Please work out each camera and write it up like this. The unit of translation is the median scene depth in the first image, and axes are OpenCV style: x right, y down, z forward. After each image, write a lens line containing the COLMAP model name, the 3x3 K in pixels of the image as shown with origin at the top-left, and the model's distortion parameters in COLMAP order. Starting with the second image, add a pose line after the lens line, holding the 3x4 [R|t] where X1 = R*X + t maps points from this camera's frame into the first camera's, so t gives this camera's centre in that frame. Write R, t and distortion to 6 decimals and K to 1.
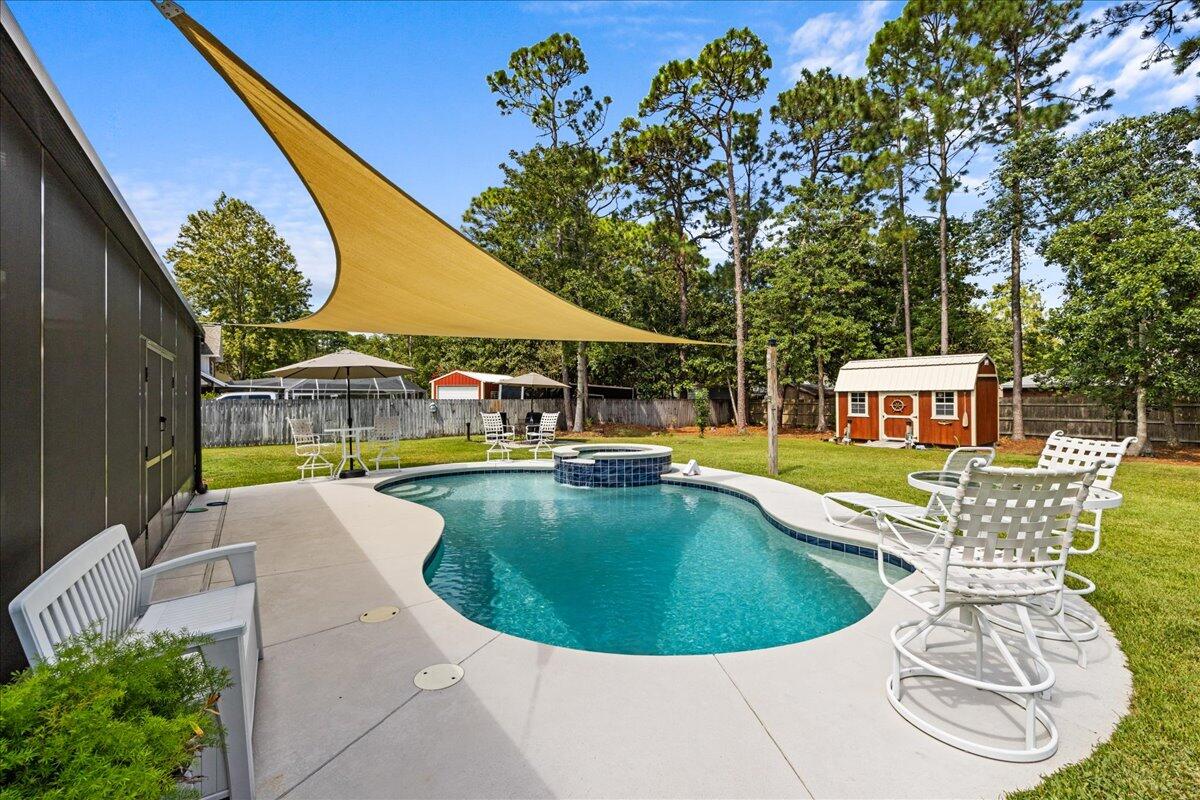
lens RADIAL K [[496.0, 0, 599.8], [0, 496.0, 397.3], [0, 0, 1]] dist [-0.003214, -0.000037]
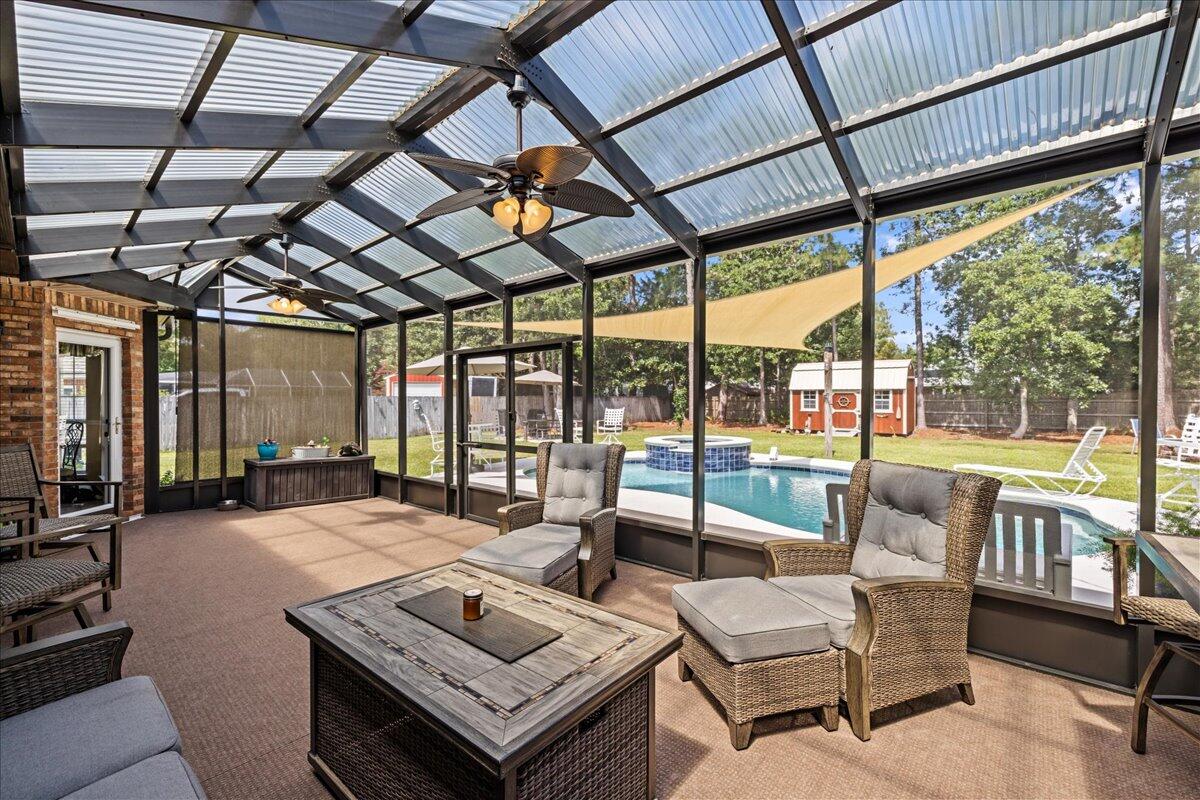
lens RADIAL K [[496.0, 0, 591.3], [0, 496.0, 400.4], [0, 0, 1]] dist [-0.003214, -0.000037]
pose [[0.973110, -0.001463, 0.230337, -0.278949], [-0.001199, 0.999934, 0.011418, 0.000761], [-0.230338, -0.011387, 0.973044, -0.029811]]
